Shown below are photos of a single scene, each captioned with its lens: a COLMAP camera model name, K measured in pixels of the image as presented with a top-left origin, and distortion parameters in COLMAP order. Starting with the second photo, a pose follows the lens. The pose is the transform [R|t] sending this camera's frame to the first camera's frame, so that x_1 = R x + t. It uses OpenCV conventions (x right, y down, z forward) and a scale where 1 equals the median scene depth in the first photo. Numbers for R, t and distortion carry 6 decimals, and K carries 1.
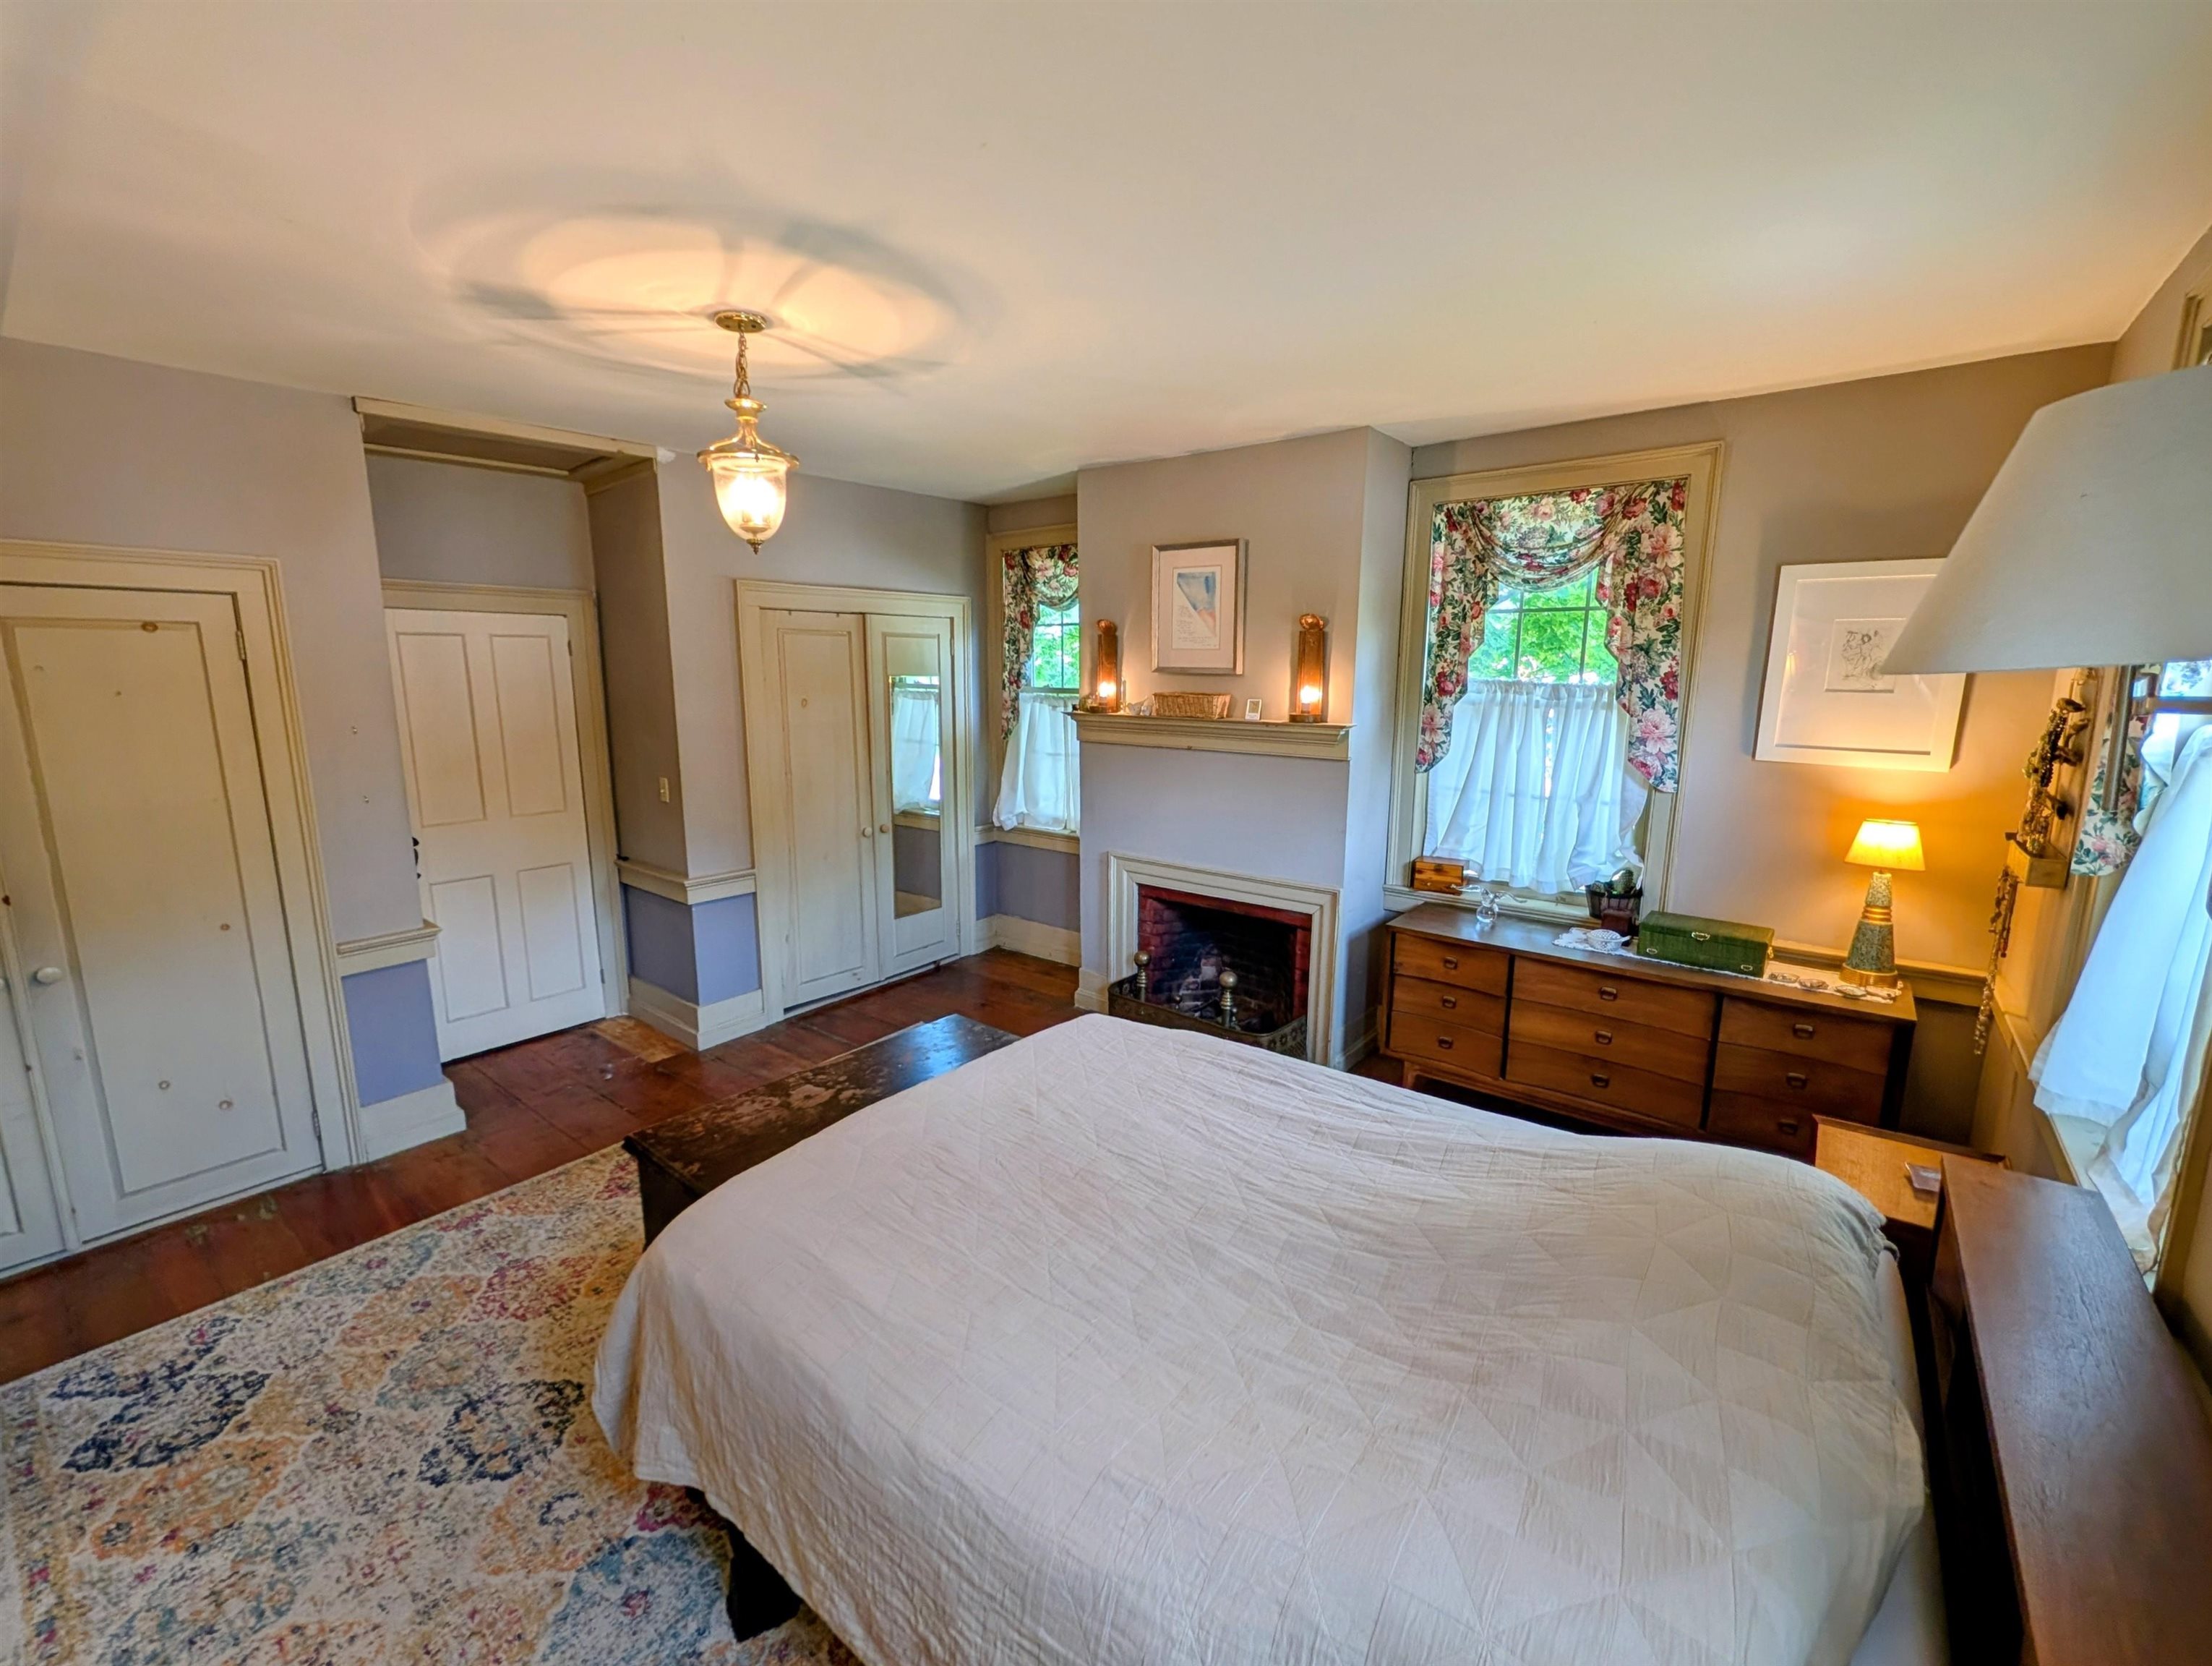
lens RADIAL K [[912.3, 0, 1103.3], [0, 912.3, 828.8], [0, 0, 1]] dist [-0.000825, 0.000493]
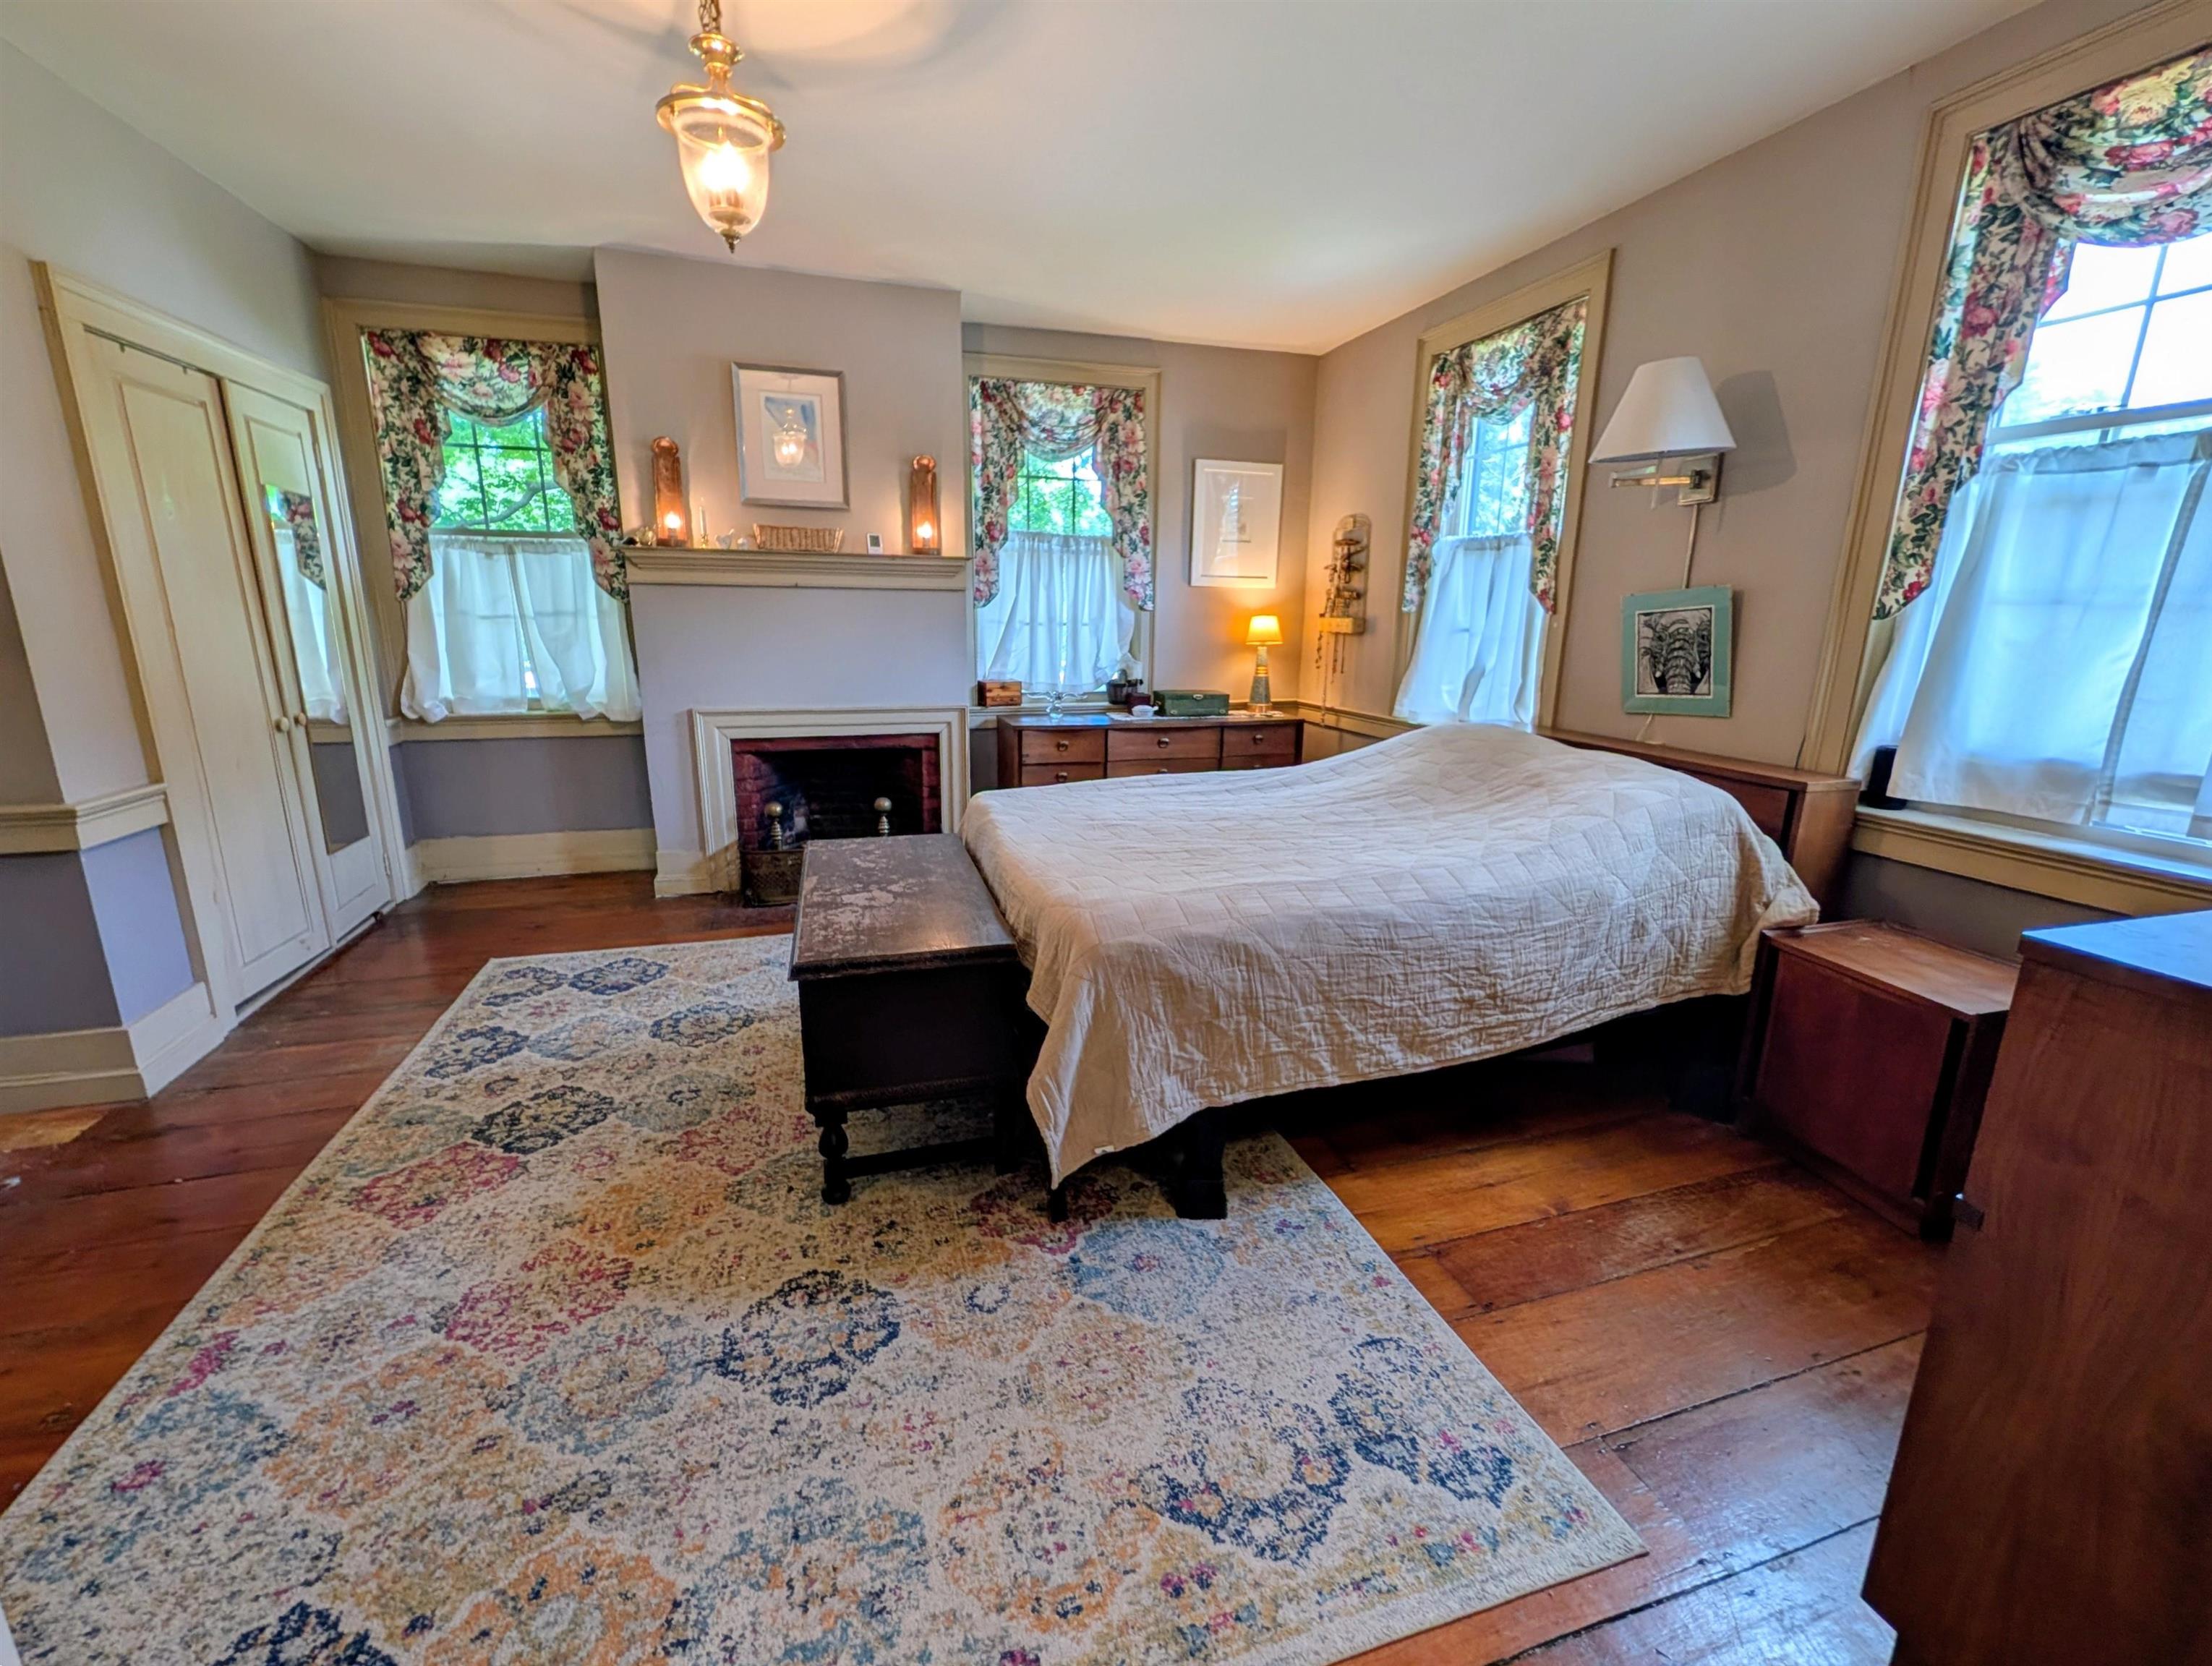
lens RADIAL K [[912.2, 0, 1101.0], [0, 912.2, 827.6], [0, 0, 1]] dist [-0.000825, 0.000493]
pose [[0.573315, -0.186944, 0.797723, -0.598915], [0.132414, 0.981964, 0.134955, 0.085730], [-0.808565, 0.028258, 0.587728, 0.177913]]
